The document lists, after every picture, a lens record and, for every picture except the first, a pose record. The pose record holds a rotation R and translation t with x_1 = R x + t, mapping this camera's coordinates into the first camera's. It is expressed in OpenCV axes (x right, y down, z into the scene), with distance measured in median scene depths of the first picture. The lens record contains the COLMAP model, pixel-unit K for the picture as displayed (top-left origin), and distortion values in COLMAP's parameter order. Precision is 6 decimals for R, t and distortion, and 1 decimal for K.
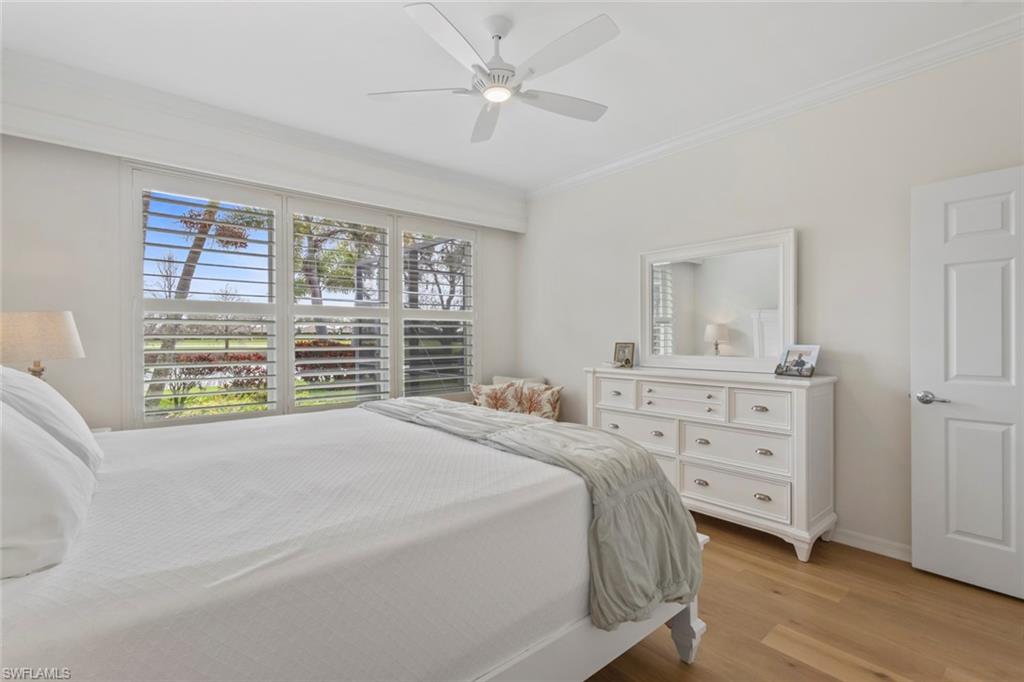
lens RADIAL K [[477.2, 0, 512.9], [0, 477.2, 336.5], [0, 0, 1]] dist [0.010050, 0.000946]
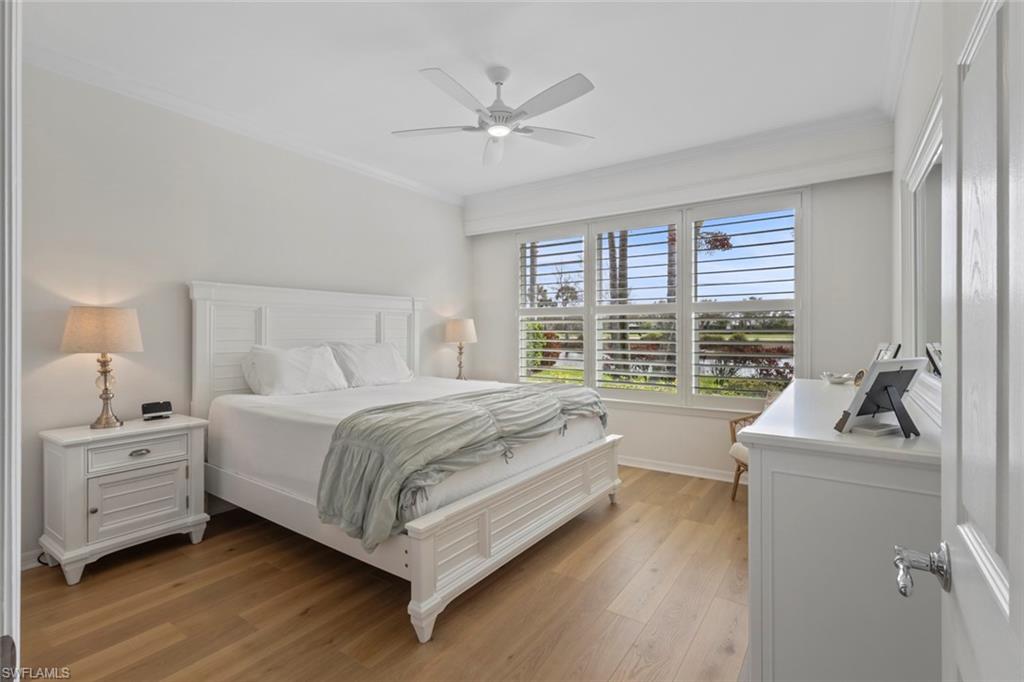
lens RADIAL K [[470.2, 0, 533.6], [0, 470.2, 314.6], [0, 0, 1]] dist [0.002508, 0.000414]
pose [[0.275154, -0.034155, -0.960793, 0.719316], [0.001253, 0.999381, -0.035168, 0.000189], [0.961399, 0.008473, 0.275026, 0.511142]]
